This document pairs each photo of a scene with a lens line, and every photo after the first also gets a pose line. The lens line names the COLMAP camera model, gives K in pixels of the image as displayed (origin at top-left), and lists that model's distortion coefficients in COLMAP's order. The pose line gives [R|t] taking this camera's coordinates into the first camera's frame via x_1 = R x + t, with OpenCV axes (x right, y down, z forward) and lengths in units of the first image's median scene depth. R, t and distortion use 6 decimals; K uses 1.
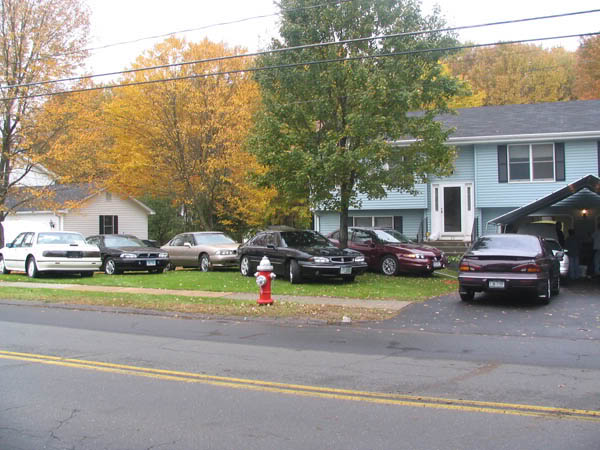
lens RADIAL K [[668.3, 0, 300.0], [0, 668.3, 225.0], [0, 0, 1]] dist [-0.106145, 0.033868]
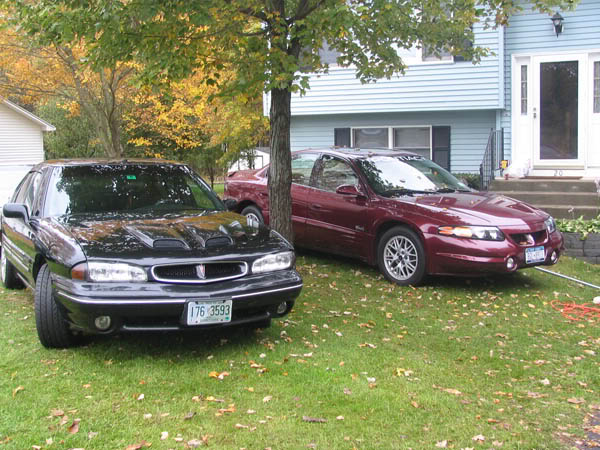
lens RADIAL K [[816.6, 0, 300.0], [0, 816.6, 225.0], [0, 0, 1]] dist [-0.017141, -0.024460]
pose [[0.998966, -0.001088, -0.045457, 0.095528], [0.005416, 0.995443, 0.095206, 0.001169], [0.045146, -0.095354, 0.994419, 0.534459]]
